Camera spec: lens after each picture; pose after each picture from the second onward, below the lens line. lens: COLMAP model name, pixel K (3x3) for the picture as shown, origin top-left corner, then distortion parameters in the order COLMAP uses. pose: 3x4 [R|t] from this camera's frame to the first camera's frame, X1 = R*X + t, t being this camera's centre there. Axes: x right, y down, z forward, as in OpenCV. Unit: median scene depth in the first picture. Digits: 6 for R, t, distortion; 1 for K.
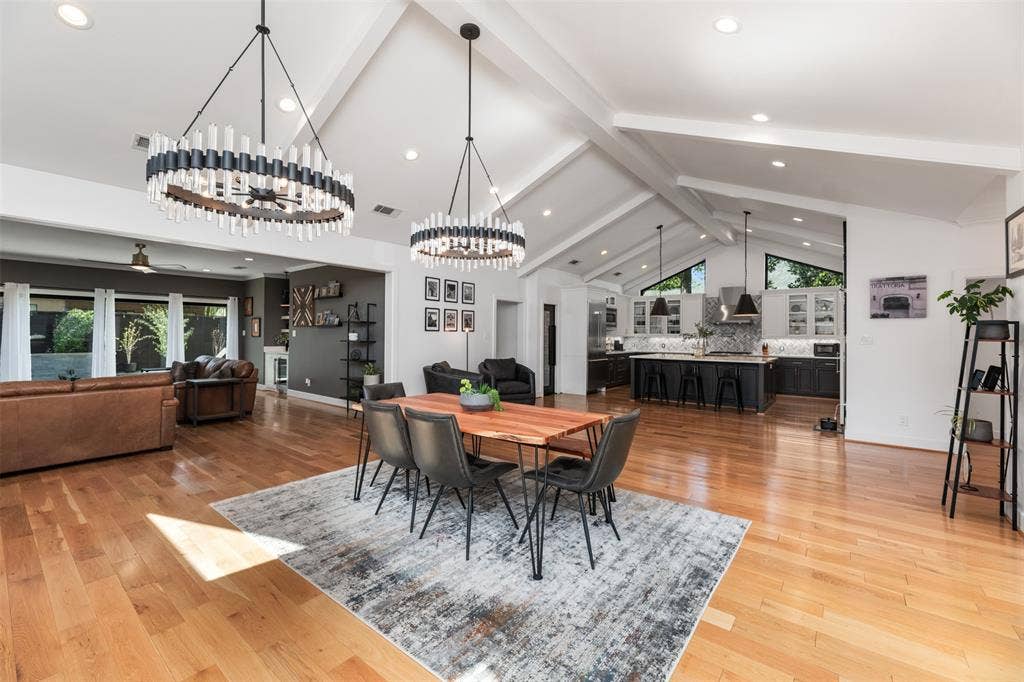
lens RADIAL K [[416.6, 0, 517.2], [0, 416.6, 331.3], [0, 0, 1]] dist [0.000112, 0.000575]
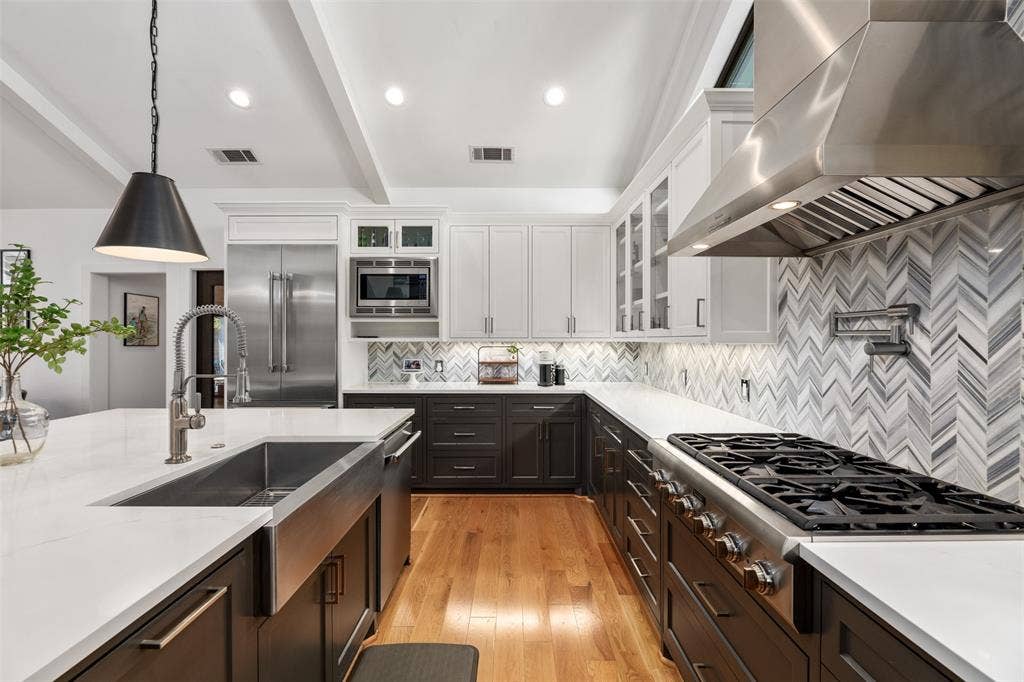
lens RADIAL K [[459.5, 0, 493.4], [0, 459.5, 344.3], [0, 0, 1]] dist [0.039429, 0.000488]
pose [[0.585823, -0.002218, -0.810436, 0.629342], [0.016729, 0.999816, 0.009356, 0.013218], [0.810266, -0.019039, 0.585752, 0.925021]]
